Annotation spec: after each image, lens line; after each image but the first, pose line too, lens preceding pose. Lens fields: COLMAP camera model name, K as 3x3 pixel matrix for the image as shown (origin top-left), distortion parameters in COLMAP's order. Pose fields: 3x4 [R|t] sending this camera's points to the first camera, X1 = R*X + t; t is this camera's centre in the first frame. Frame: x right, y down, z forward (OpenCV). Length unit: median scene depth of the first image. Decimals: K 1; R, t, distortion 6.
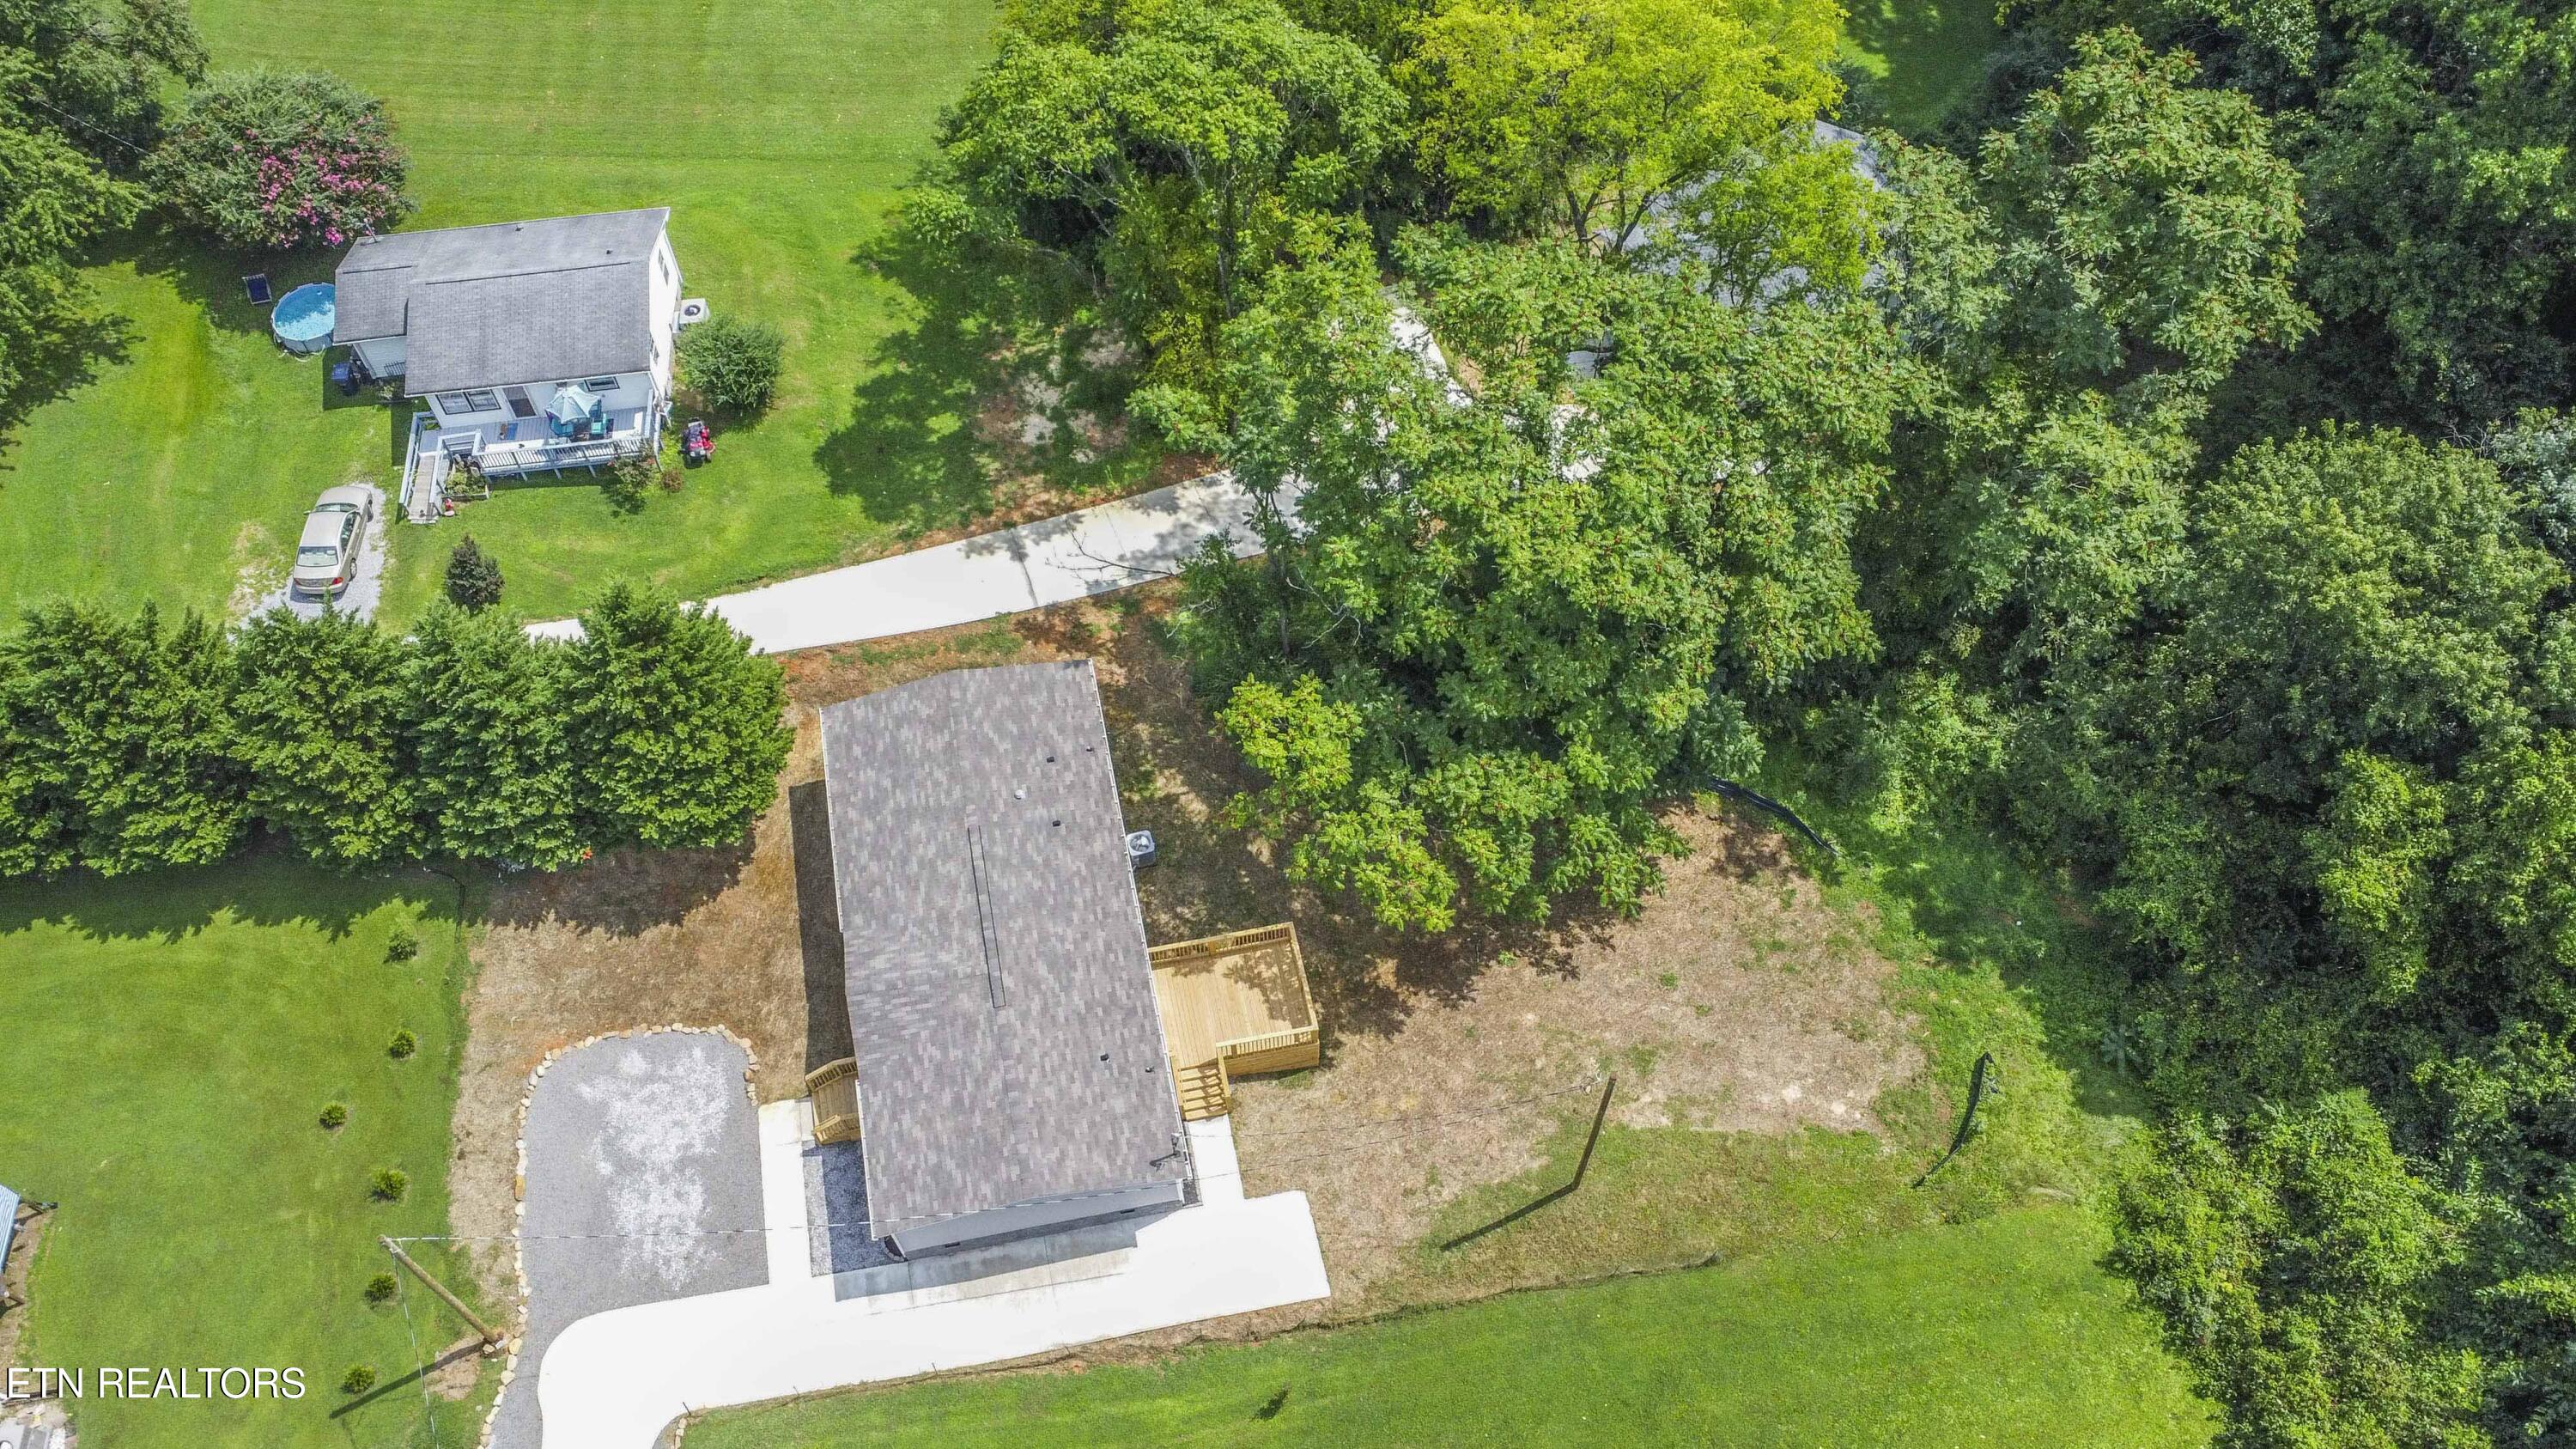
lens RADIAL K [[1960.7, 0, 1280.2], [0, 1960.7, 706.3], [0, 0, 1]] dist [-0.191608, 0.385389]
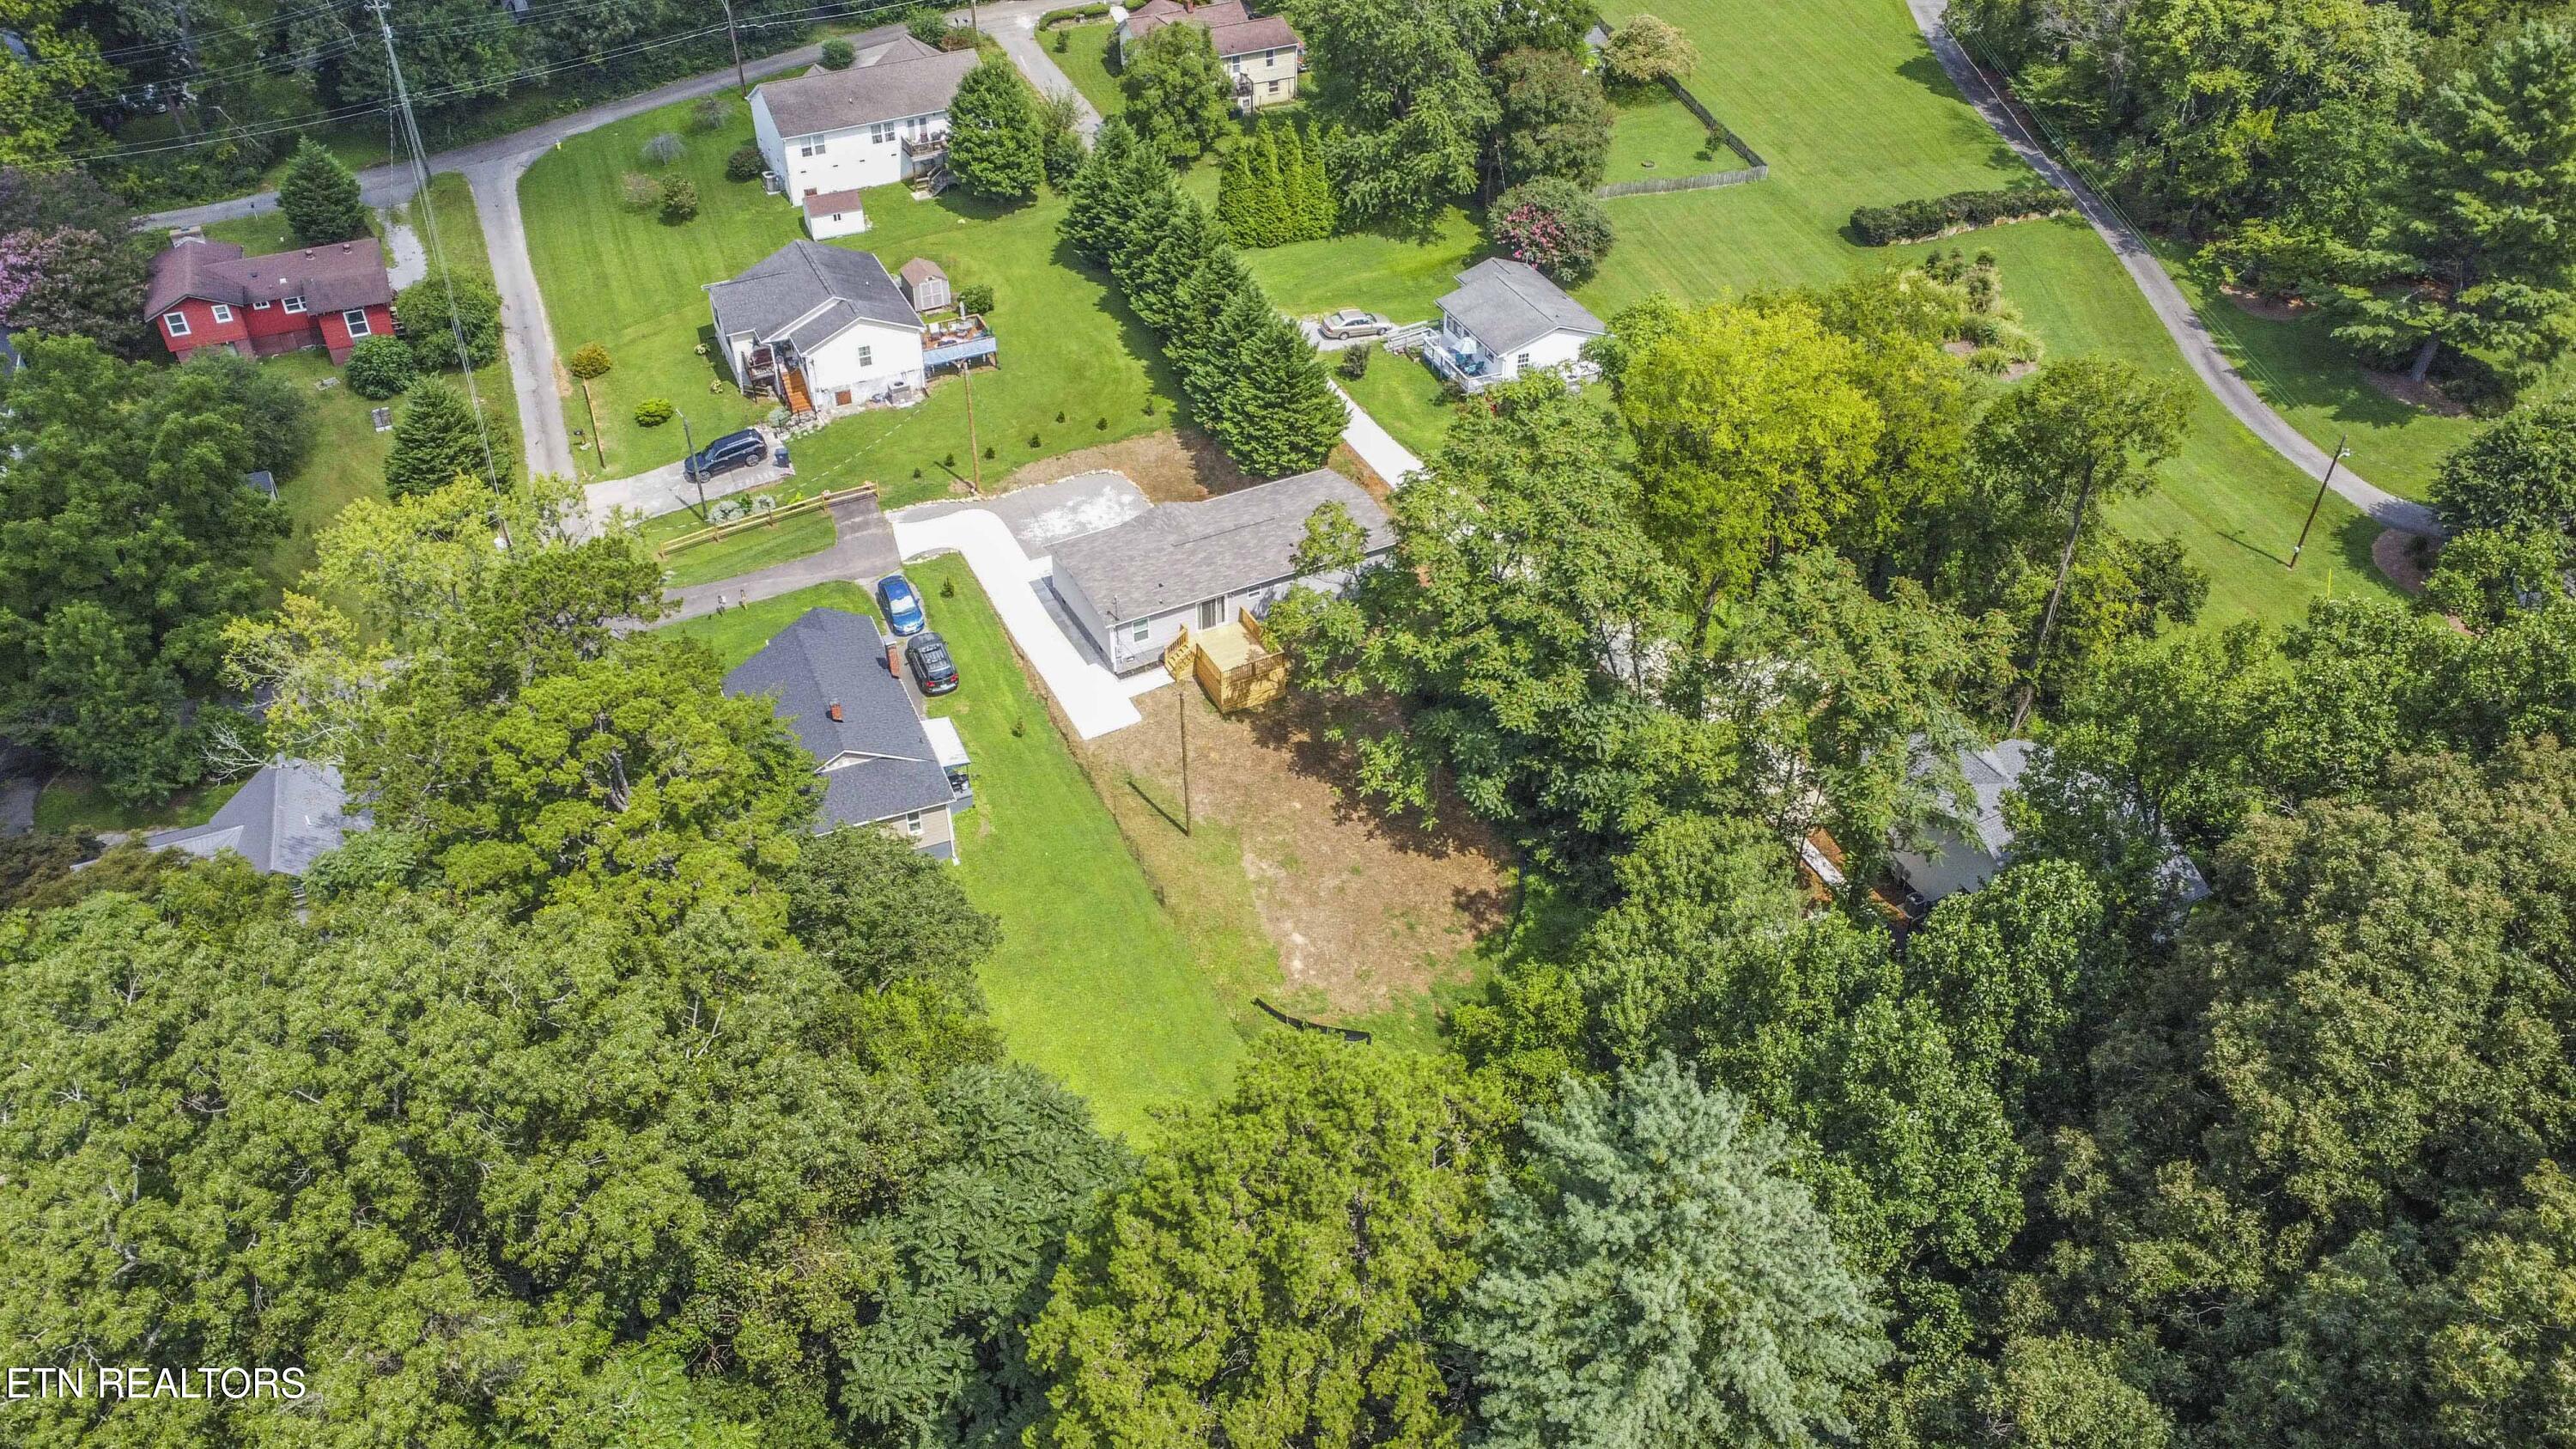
lens RADIAL K [[1917.0, 0, 1285.6], [0, 1917.0, 711.3], [0, 0, 1]] dist [-0.143419, 0.230746]
pose [[0.275943, 0.588776, -0.759736, 1.279084], [-0.799658, 0.579183, 0.158408, -0.121402], [0.533293, 0.563817, 0.630641, -0.017245]]
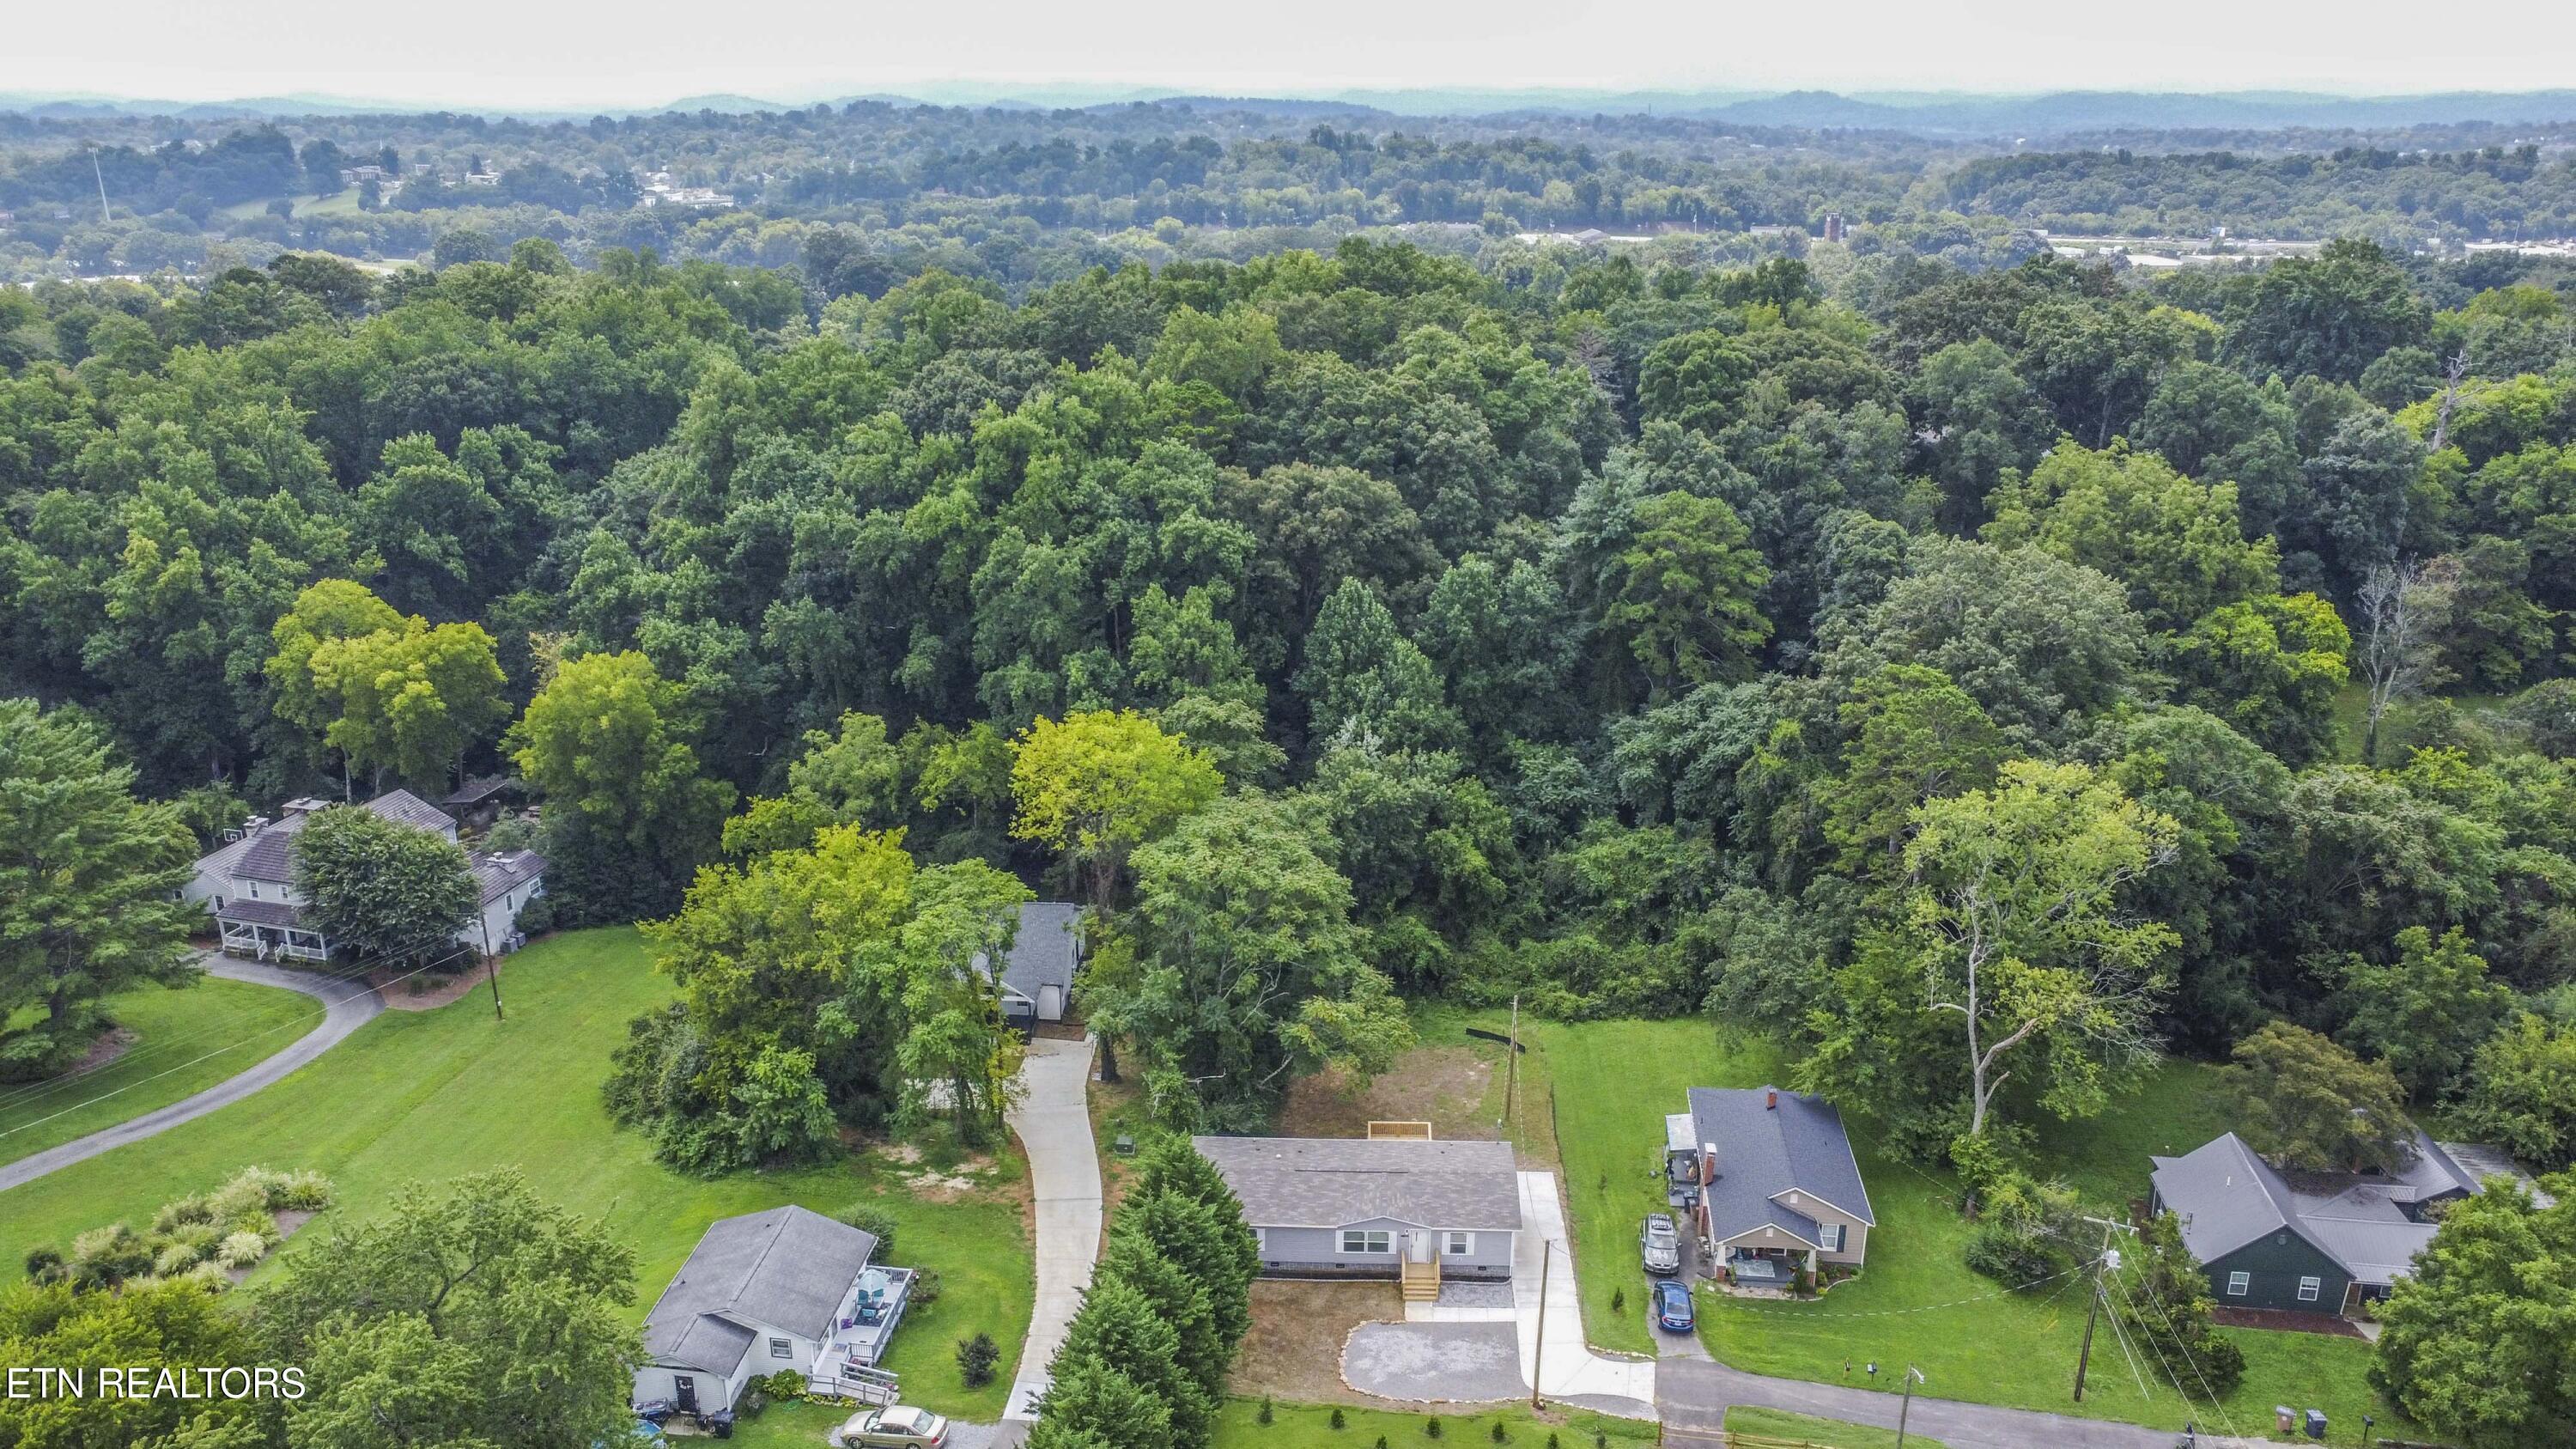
lens RADIAL K [[1980.6, 0, 1276.2], [0, 1980.6, 678.0], [0, 0, 1]] dist [-0.262879, 0.639806]
pose [[0.242648, -0.275676, 0.930121, -1.654442], [0.802822, 0.595305, -0.032998, -0.155494], [-0.544609, 0.754728, 0.365768, 0.020455]]
